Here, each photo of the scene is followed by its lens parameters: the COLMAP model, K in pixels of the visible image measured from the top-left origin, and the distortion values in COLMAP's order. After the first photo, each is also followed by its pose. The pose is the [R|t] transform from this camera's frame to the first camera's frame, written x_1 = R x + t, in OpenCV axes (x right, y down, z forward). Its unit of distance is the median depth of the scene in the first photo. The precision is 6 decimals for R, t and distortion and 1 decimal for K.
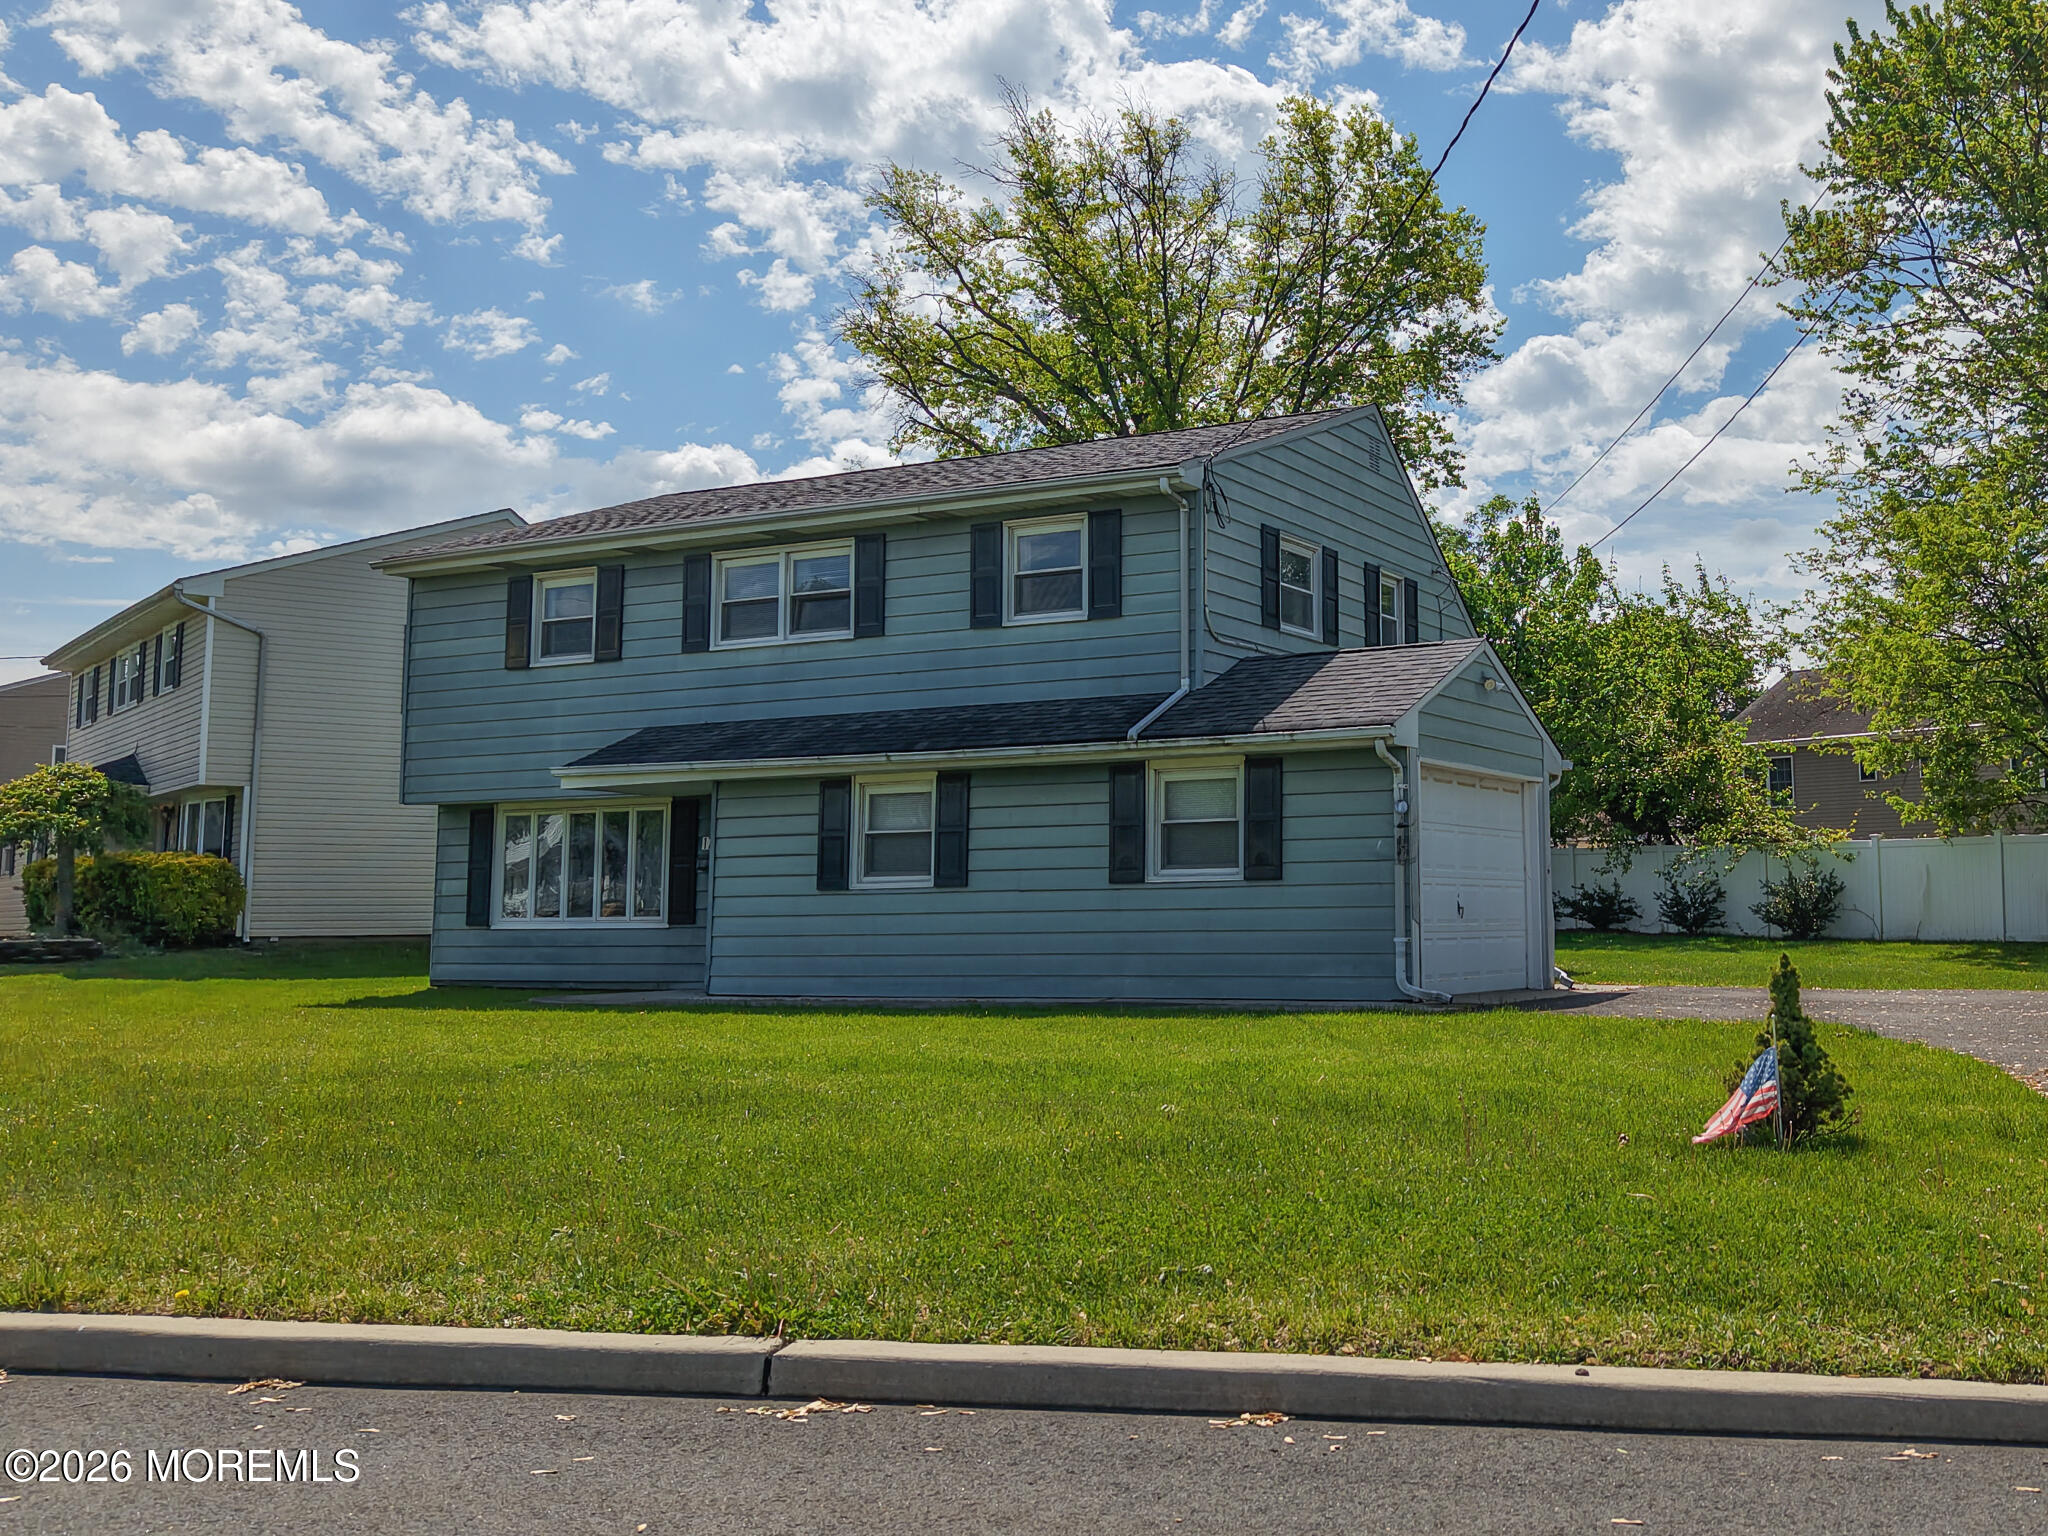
lens RADIAL K [[2013.5, 0, 1397.1], [0, 2013.5, 699.9], [0, 0, 1]] dist [0.019426, -0.038499]
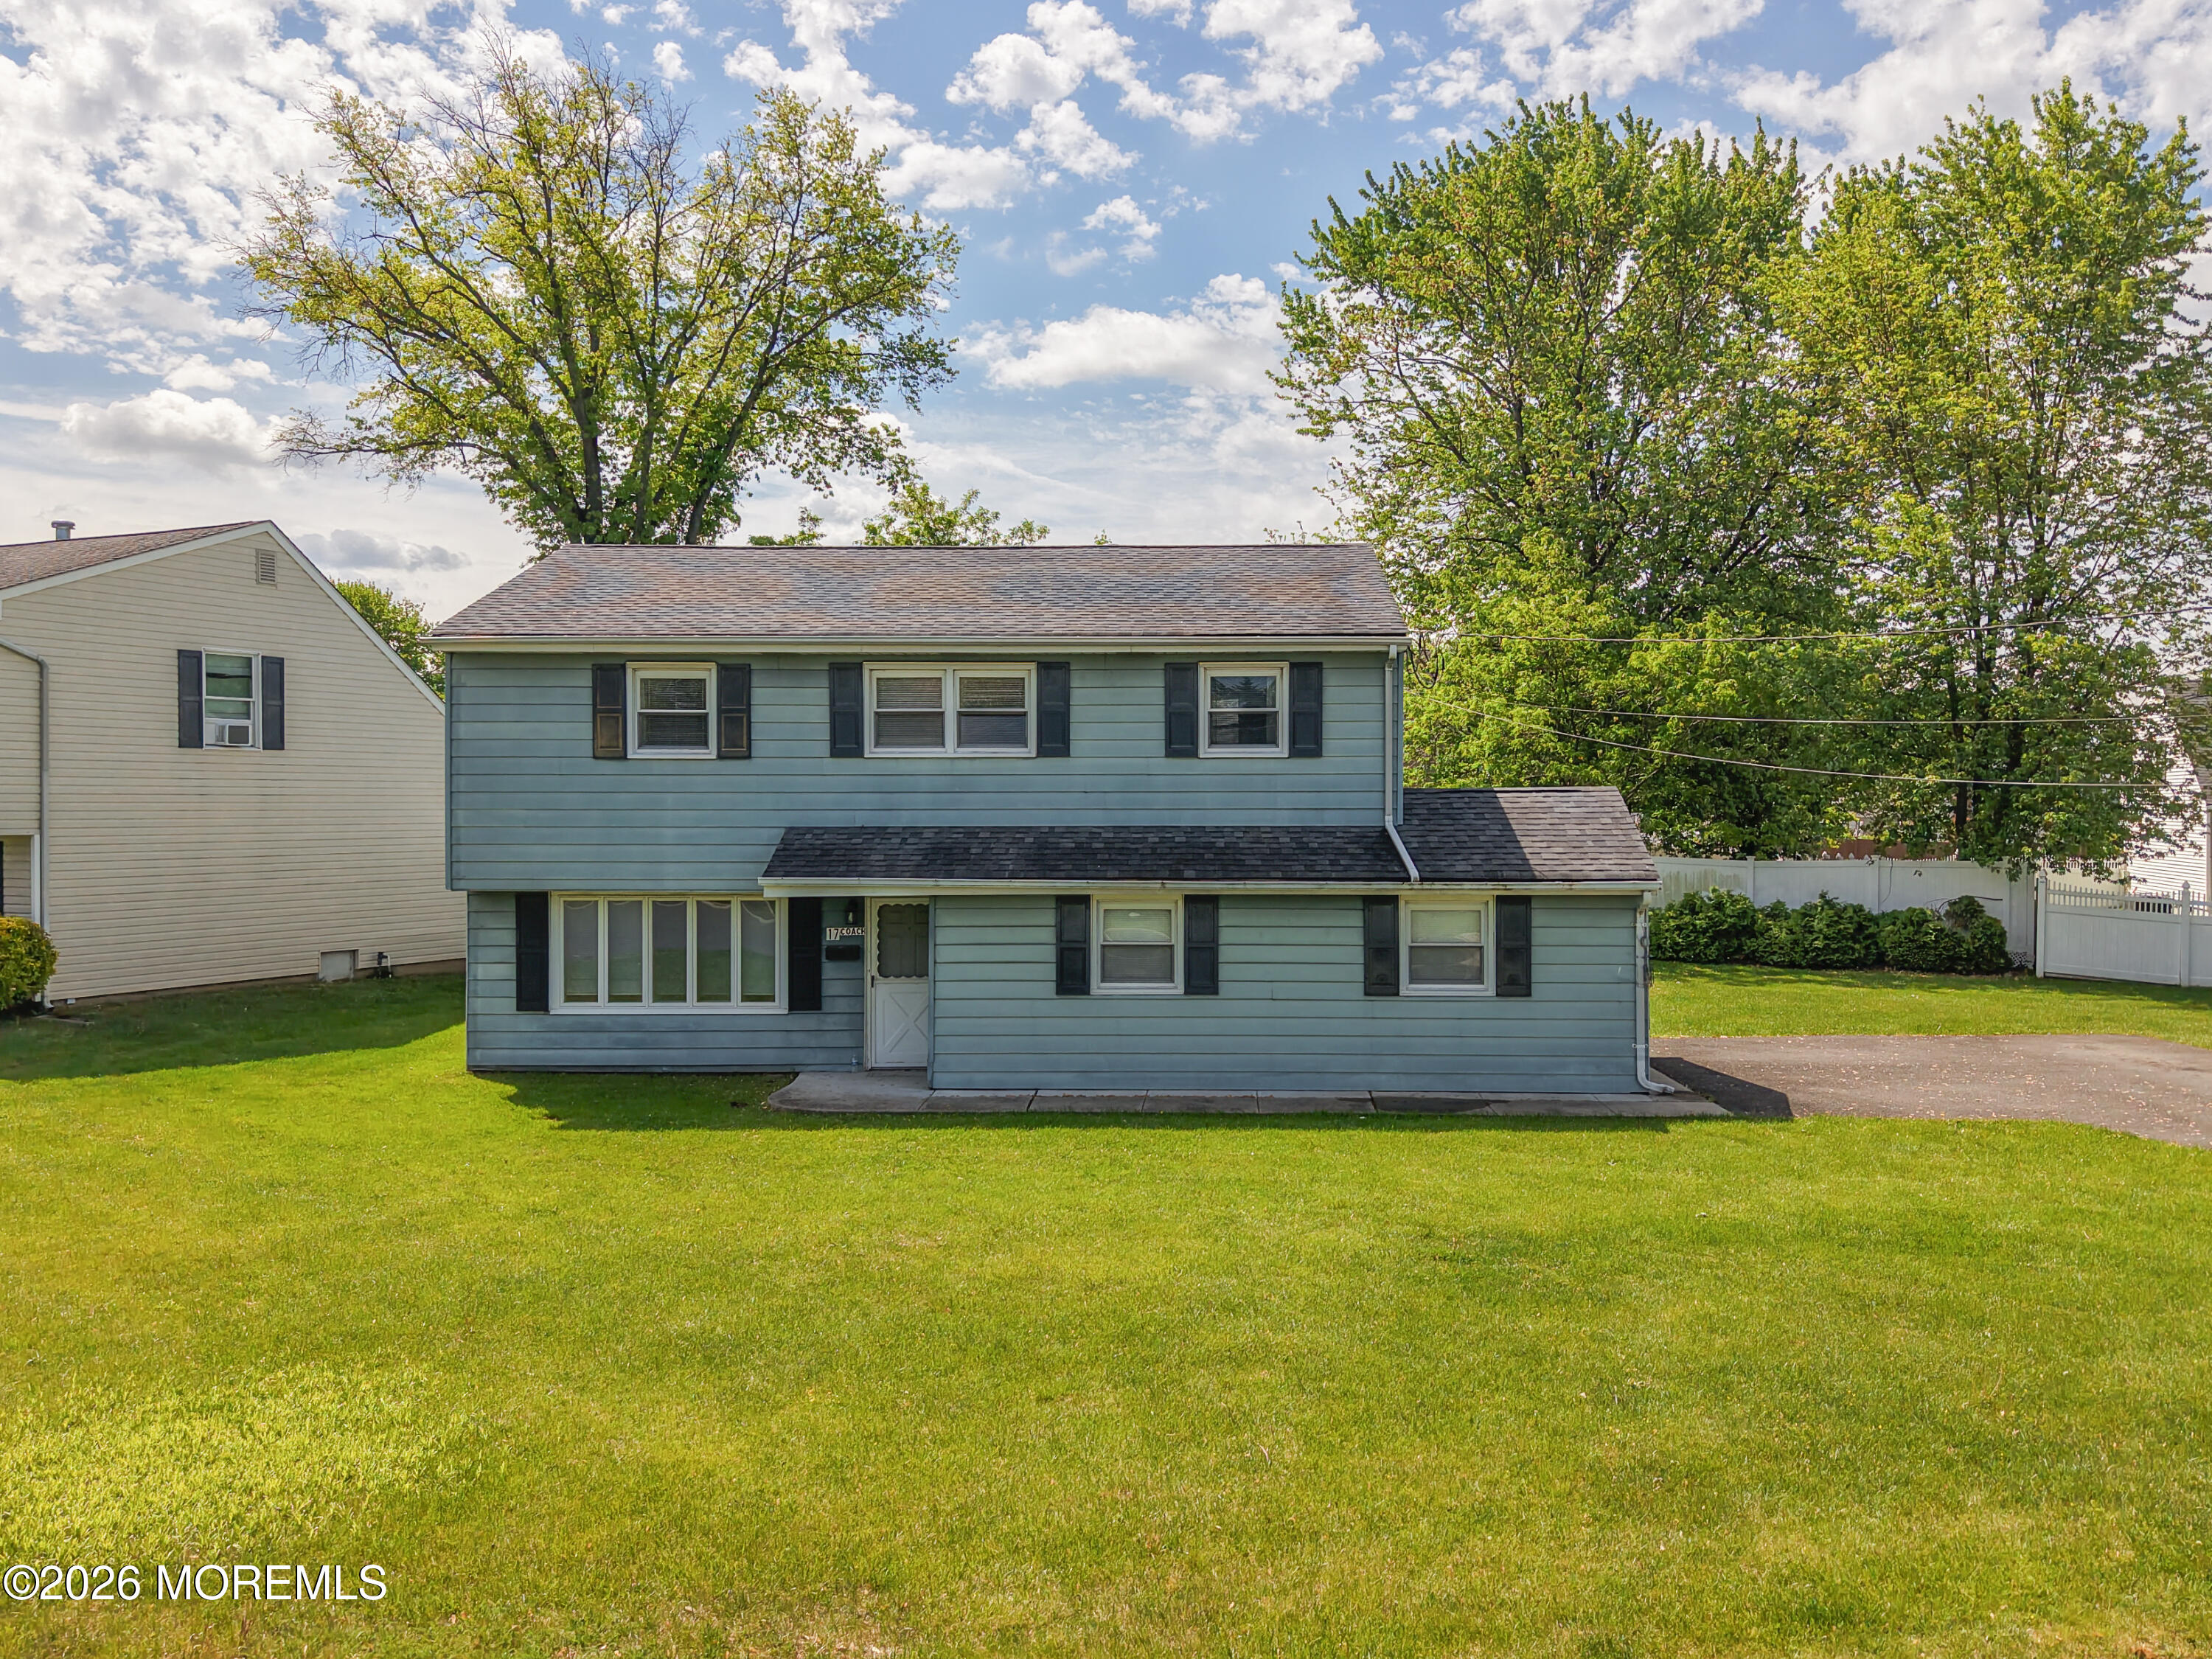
lens RADIAL K [[1828.3, 0, 1167.5], [0, 1828.3, 801.7], [0, 0, 1]] dist [0.127267, -0.178531]
pose [[0.914716, 0.009756, 0.403980, -0.566294], [-0.053741, 0.993765, 0.097686, -0.100238], [-0.400508, -0.111065, 0.909537, 0.064549]]
